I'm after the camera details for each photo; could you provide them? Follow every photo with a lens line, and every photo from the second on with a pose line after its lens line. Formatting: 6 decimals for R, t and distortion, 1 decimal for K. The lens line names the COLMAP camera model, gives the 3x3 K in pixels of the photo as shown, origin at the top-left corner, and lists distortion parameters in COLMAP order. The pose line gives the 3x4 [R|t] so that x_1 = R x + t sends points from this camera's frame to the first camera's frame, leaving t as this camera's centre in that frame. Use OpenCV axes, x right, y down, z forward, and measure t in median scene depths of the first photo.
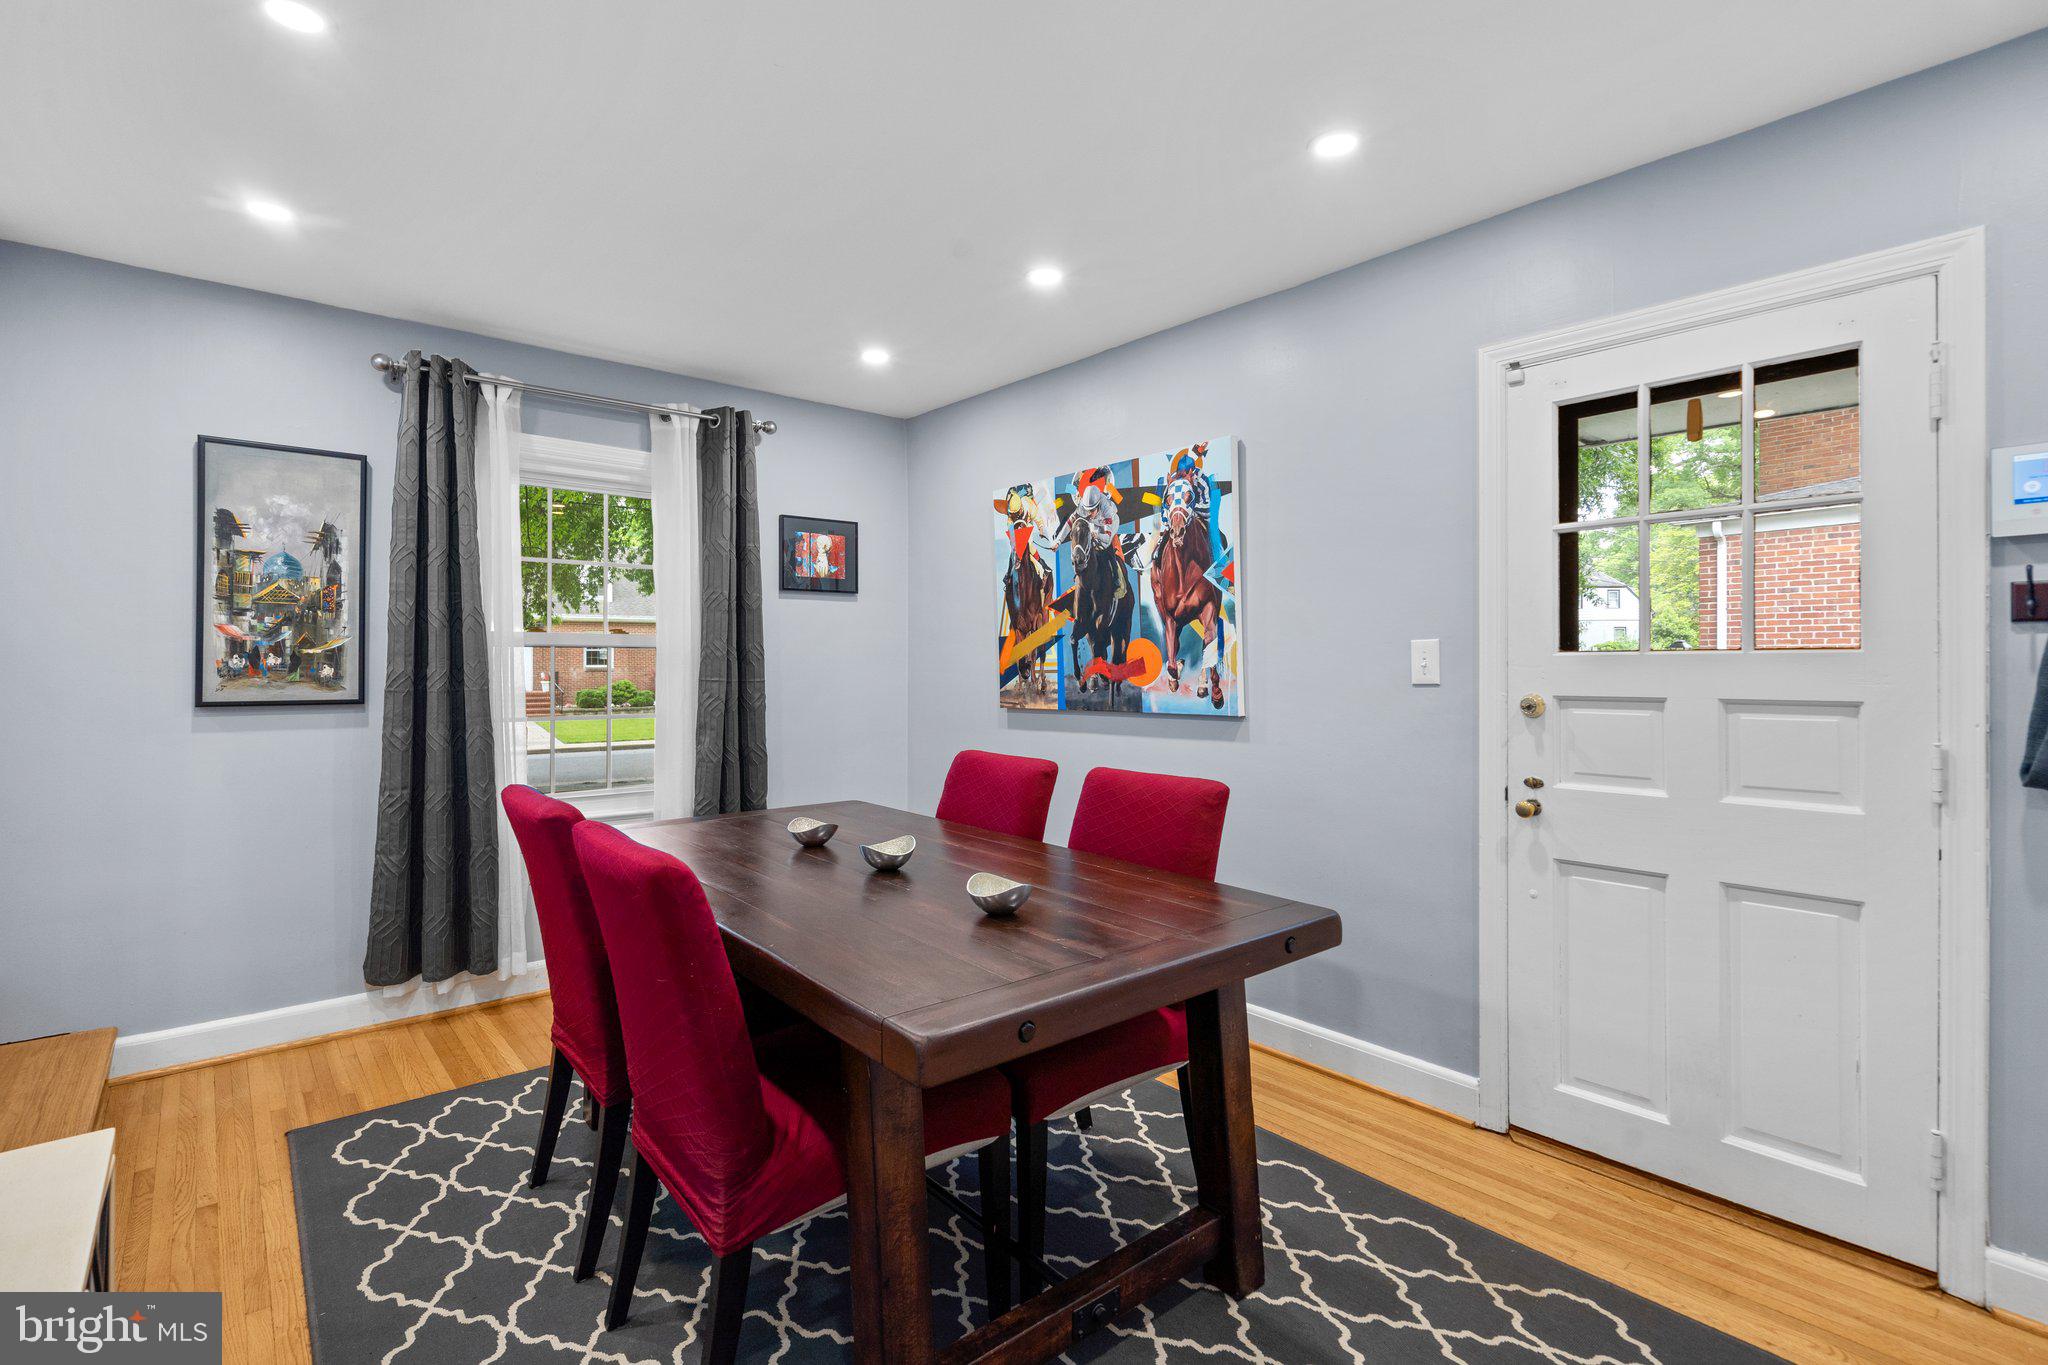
lens RADIAL K [[967.7, 0, 1035.2], [0, 967.7, 653.8], [0, 0, 1]] dist [0.001209, 0.000370]
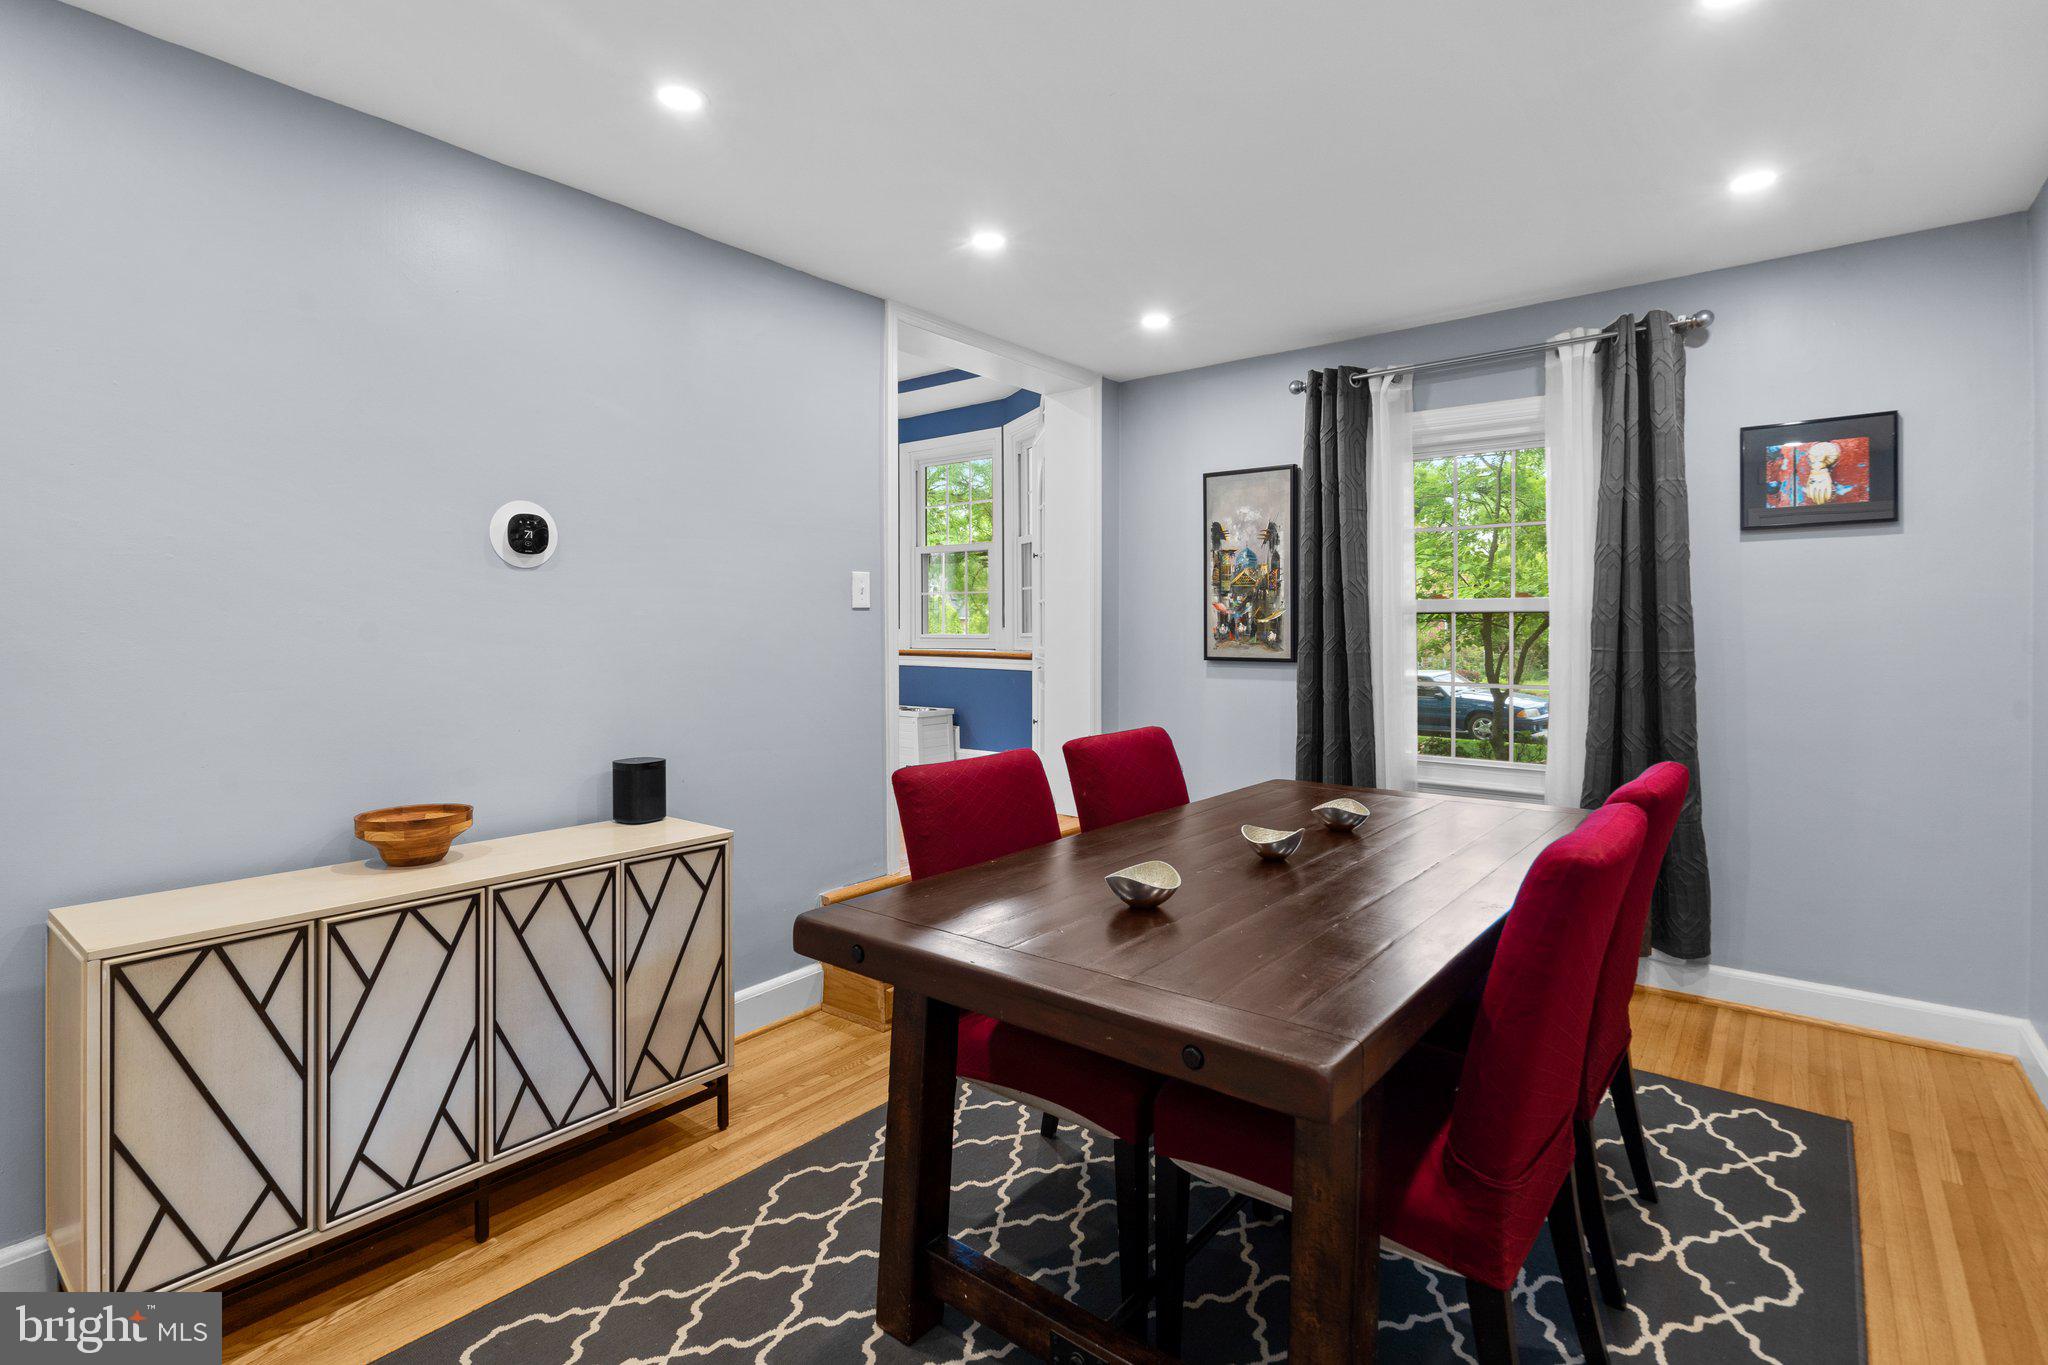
lens RADIAL K [[943.2, 0, 997.0], [0, 943.2, 645.0], [0, 0, 1]] dist [-0.002146, -0.000324]
pose [[0.184473, 0.009069, -0.982796, 0.448412], [0.005949, 0.999929, 0.010344, 0.014825], [0.982820, -0.007755, 0.184406, 0.402967]]
